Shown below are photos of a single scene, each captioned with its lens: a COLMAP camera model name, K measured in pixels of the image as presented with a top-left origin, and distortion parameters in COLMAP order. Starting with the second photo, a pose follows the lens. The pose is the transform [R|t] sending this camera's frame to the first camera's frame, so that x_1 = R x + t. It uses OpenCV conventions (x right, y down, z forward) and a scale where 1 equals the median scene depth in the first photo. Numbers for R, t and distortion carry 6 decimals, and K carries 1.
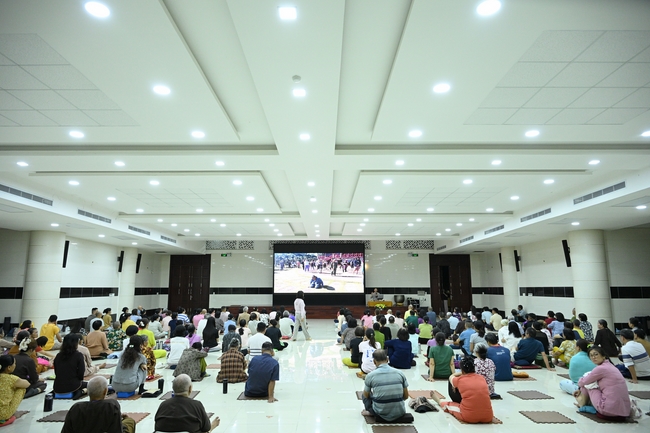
lens RADIAL K [[436.9, 0, 325.0], [0, 436.9, 216.5], [0, 0, 1]] dist [0.031617, 0.001985]
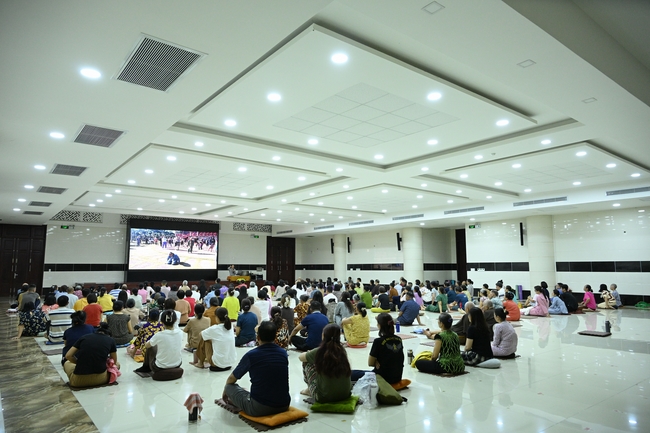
lens RADIAL K [[430.8, 0, 325.0], [0, 430.8, 216.5], [0, 0, 1]] dist [0.001343, 0.004336]
pose [[0.780711, 0.073096, 0.620602, -0.370954], [-0.104122, 0.994468, 0.013853, 0.001532], [-0.616156, -0.075434, 0.784003, 0.005187]]
